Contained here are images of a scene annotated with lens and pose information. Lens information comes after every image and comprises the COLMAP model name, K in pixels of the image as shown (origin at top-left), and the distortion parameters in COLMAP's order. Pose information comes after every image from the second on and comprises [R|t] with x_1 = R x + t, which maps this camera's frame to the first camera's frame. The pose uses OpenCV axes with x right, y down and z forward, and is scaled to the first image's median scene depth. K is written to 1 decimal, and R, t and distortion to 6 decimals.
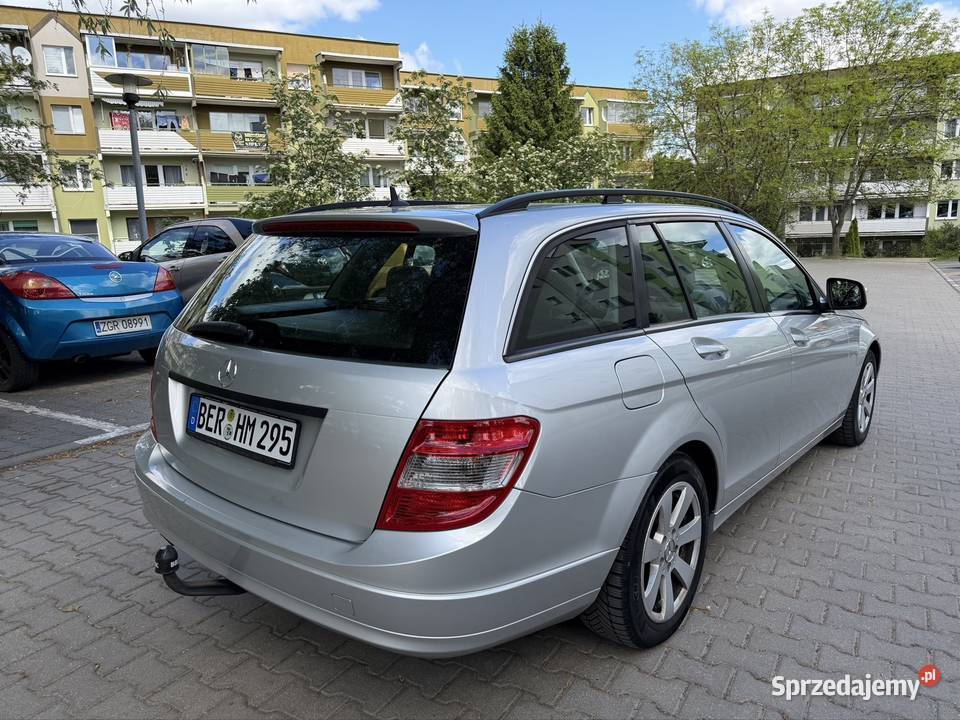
lens RADIAL K [[688.2, 0, 478.2], [0, 688.2, 358.8], [0, 0, 1]] dist [-0.002888, -0.005922]
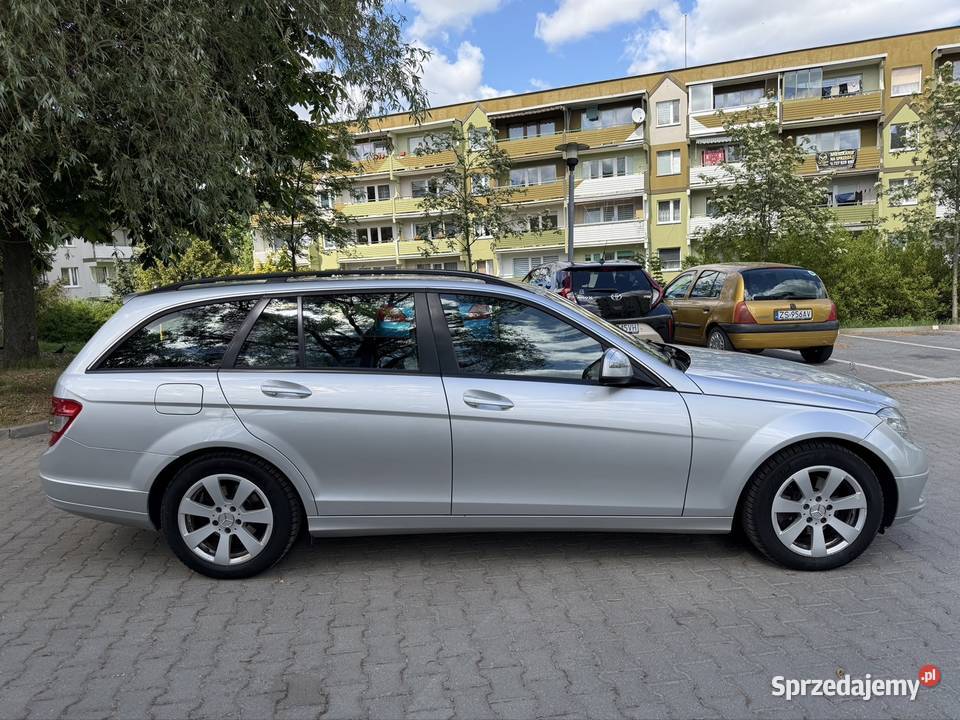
lens RADIAL K [[686.8, 0, 480.0], [0, 686.8, 360.0], [0, 0, 1]] dist [-0.001136, -0.007365]
pose [[0.640705, 0.090010, -0.762493, 0.113727], [-0.109910, 0.993629, 0.024940, -0.010502], [0.759880, 0.067826, 0.646516, 0.028656]]
